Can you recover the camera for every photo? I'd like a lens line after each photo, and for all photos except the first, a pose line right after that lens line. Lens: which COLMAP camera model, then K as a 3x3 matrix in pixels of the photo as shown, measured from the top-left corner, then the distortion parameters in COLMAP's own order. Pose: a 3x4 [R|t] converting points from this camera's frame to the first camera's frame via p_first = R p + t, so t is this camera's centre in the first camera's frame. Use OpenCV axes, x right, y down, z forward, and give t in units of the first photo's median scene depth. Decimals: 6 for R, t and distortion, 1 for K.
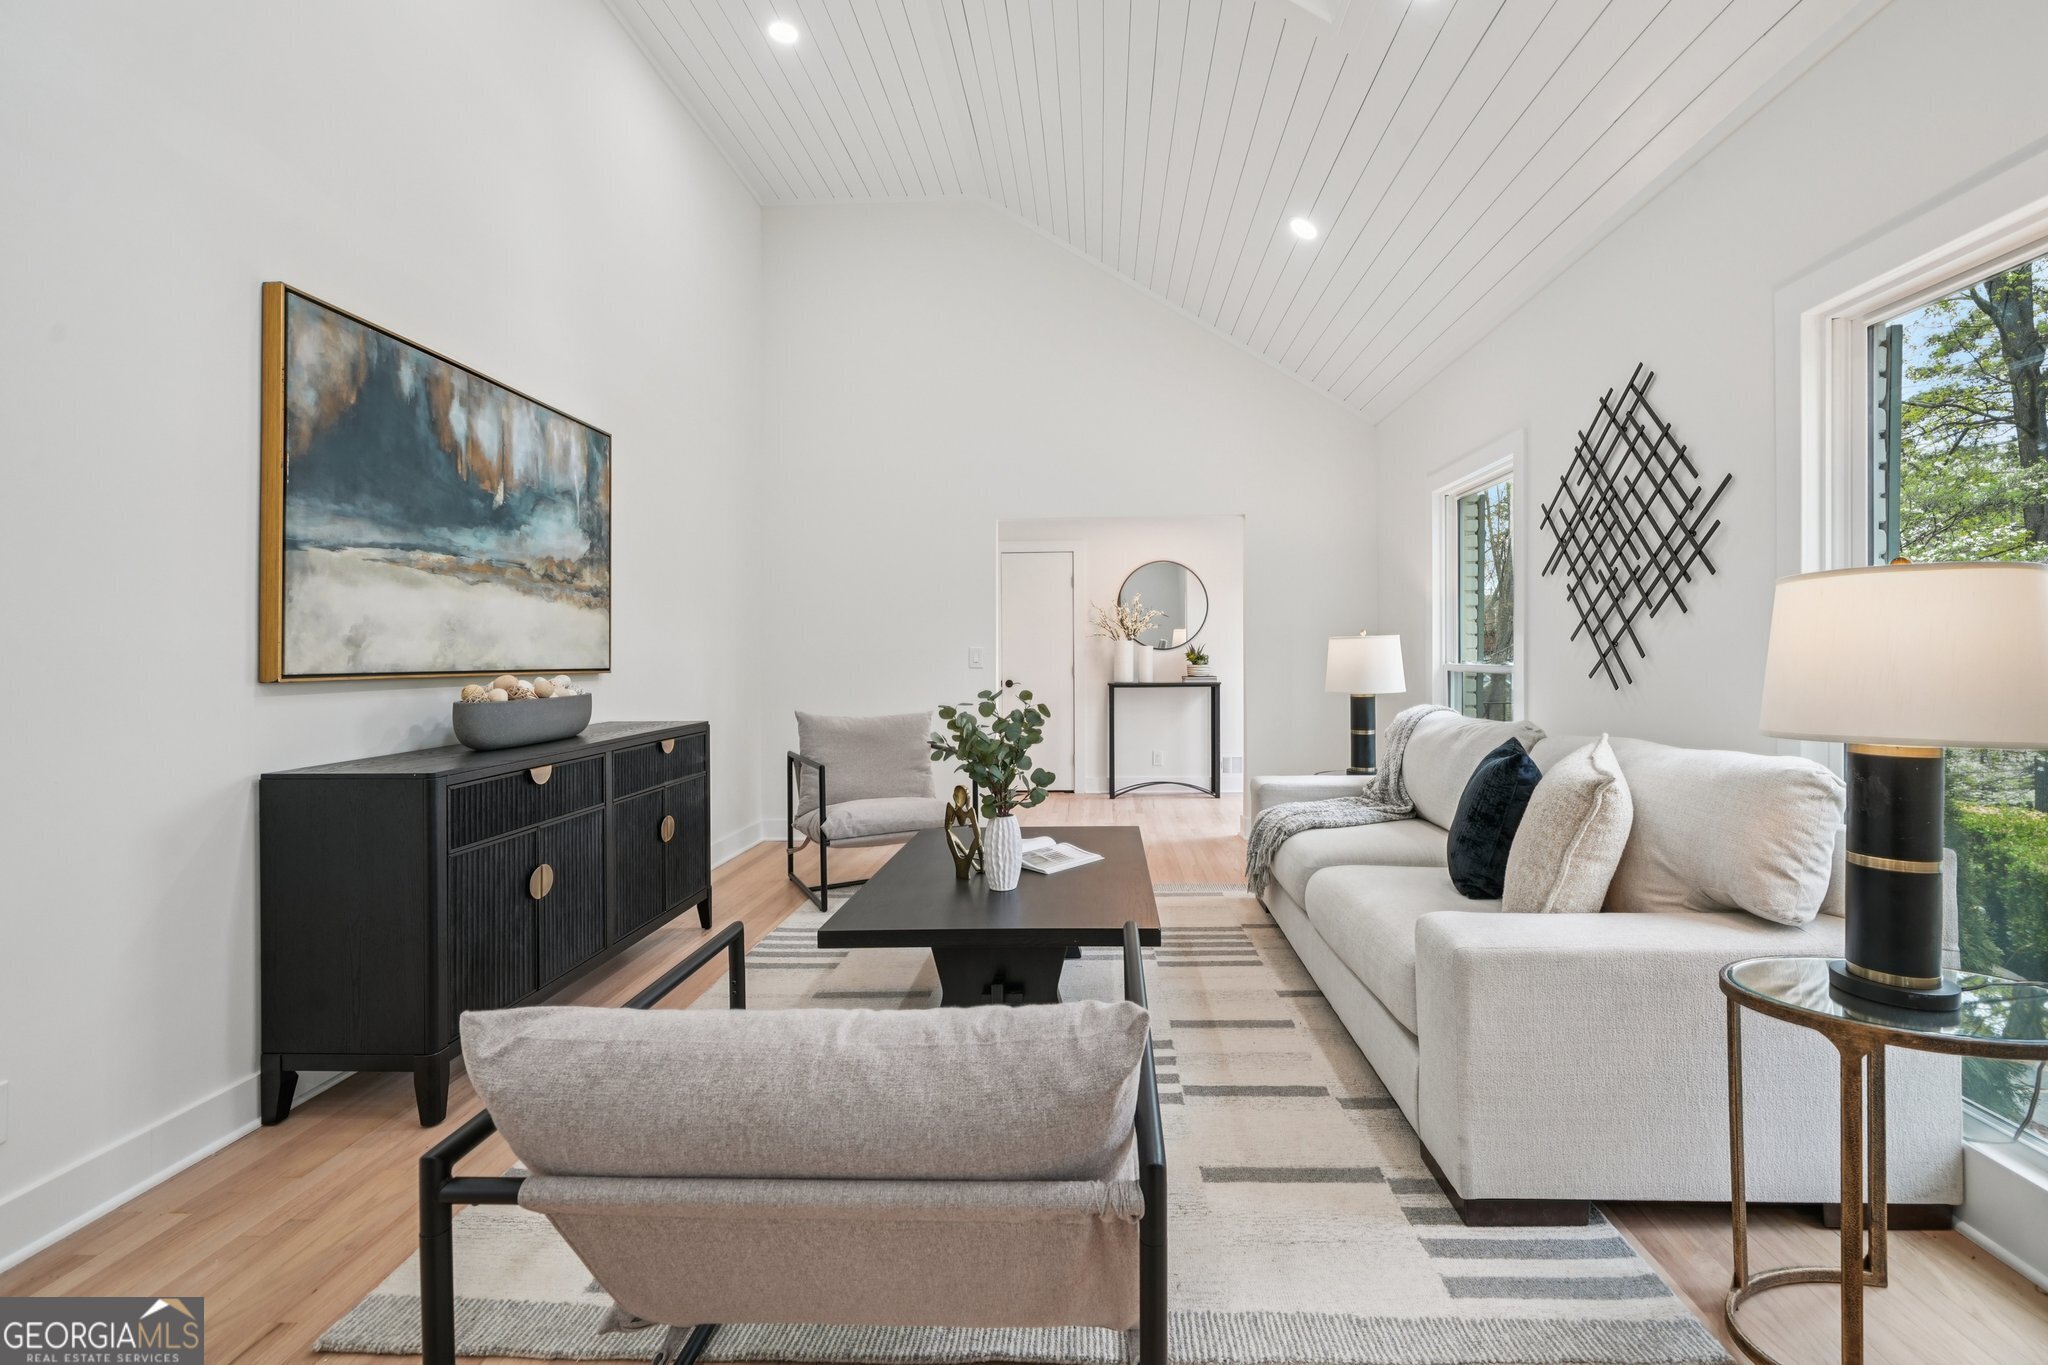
lens RADIAL K [[831.6, 0, 970.1], [0, 831.6, 655.4], [0, 0, 1]] dist [-0.001439, -0.000095]
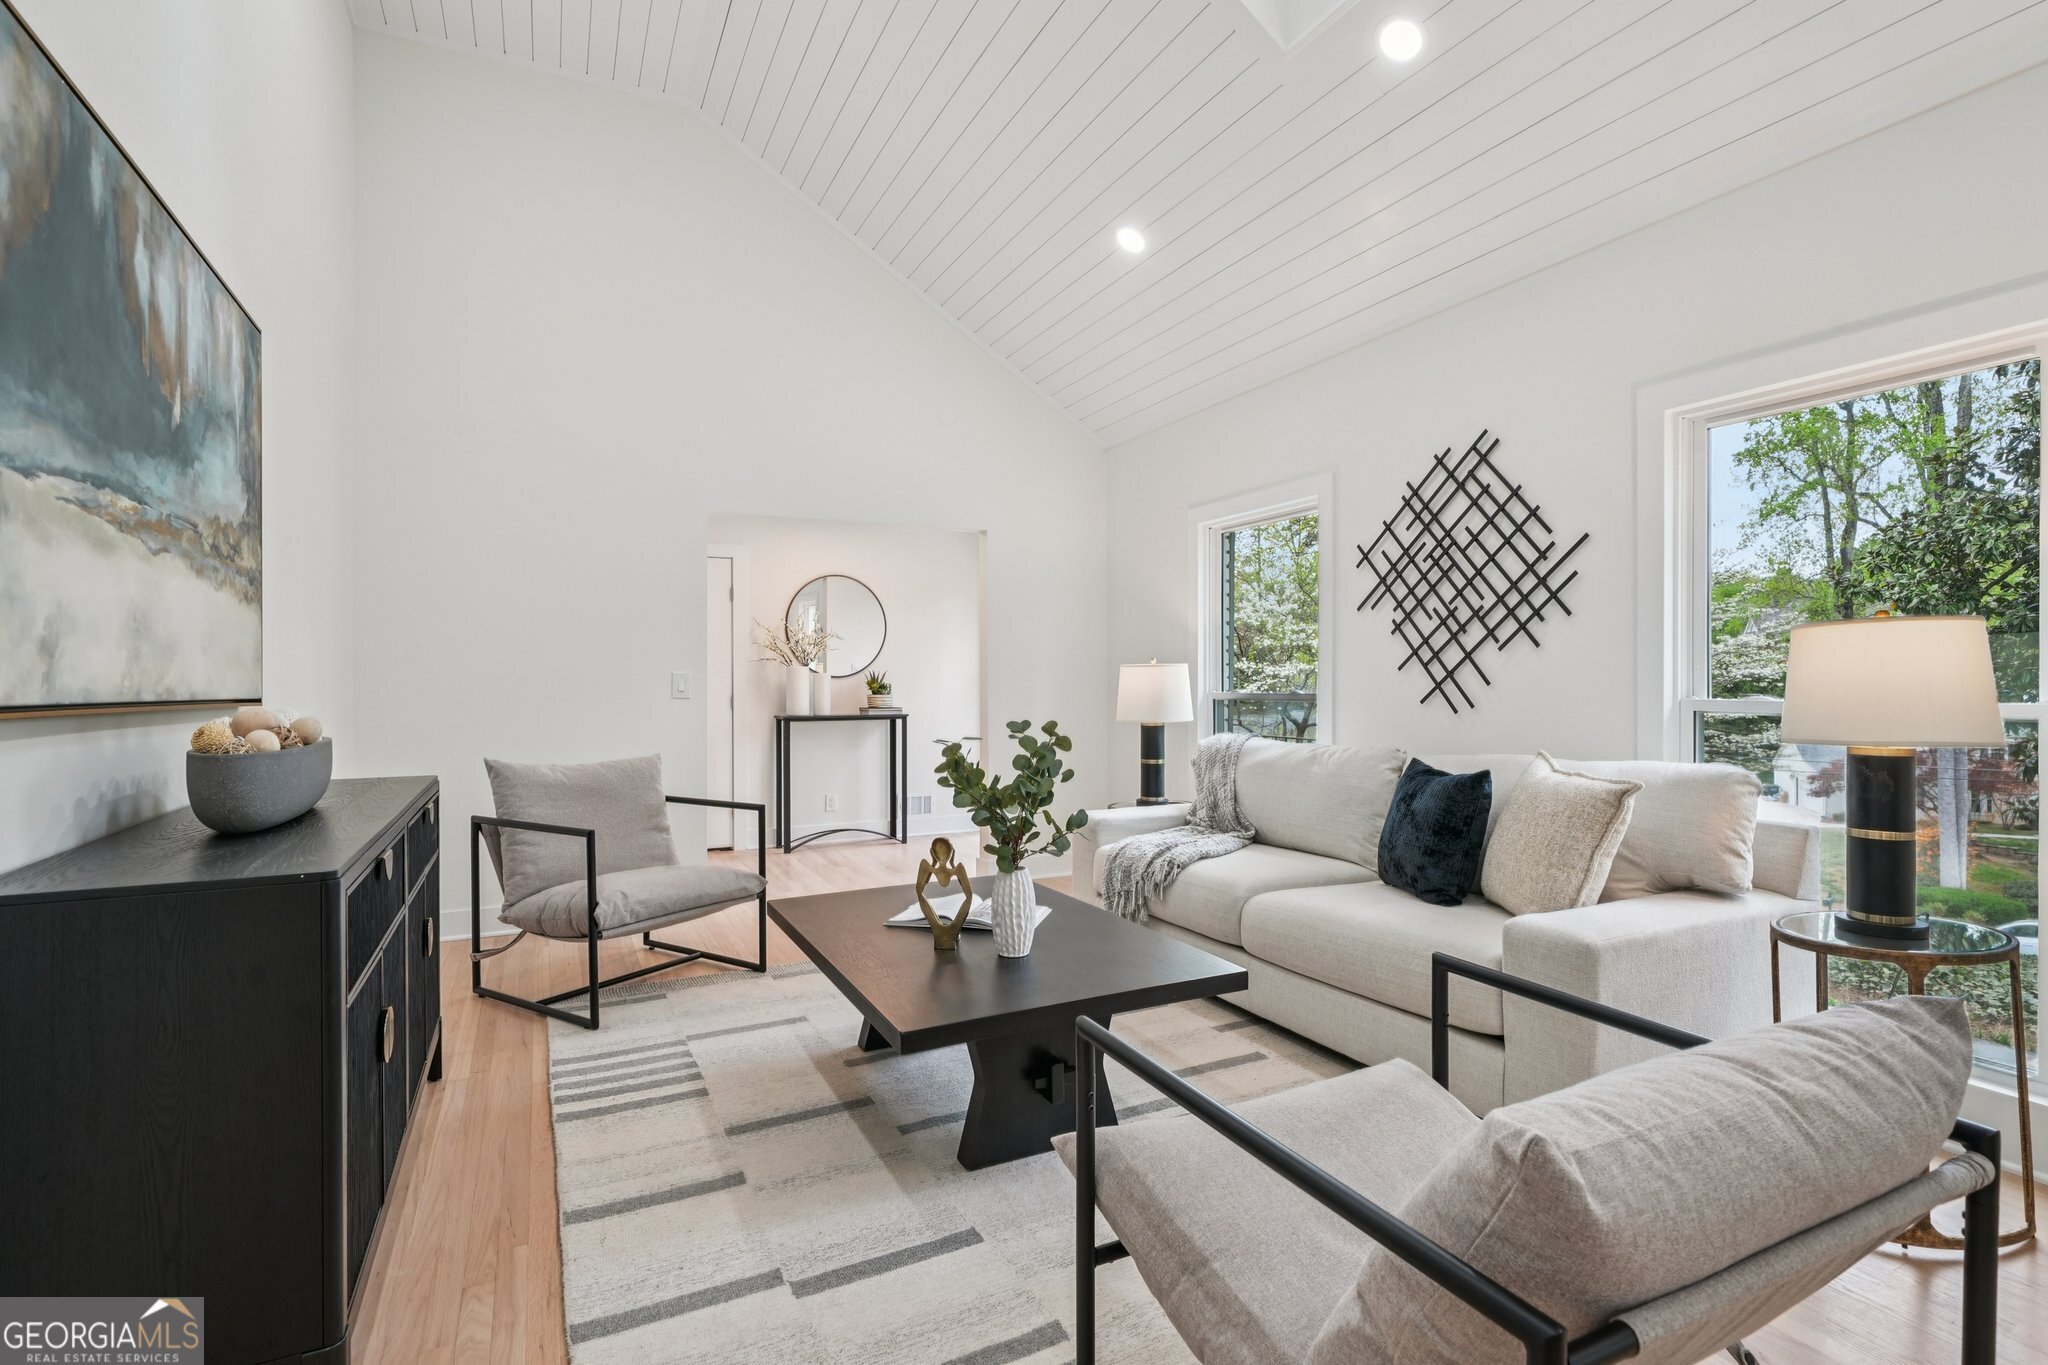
lens RADIAL K [[962.2, 0, 1021.3], [0, 962.2, 685.6], [0, 0, 1]] dist [0.001942, -0.001905]
pose [[0.884938, 0.003325, 0.465698, -0.357529], [-0.003743, 0.999993, -0.000028, 0.004919], [-0.465694, -0.001718, 0.884944, 0.108607]]
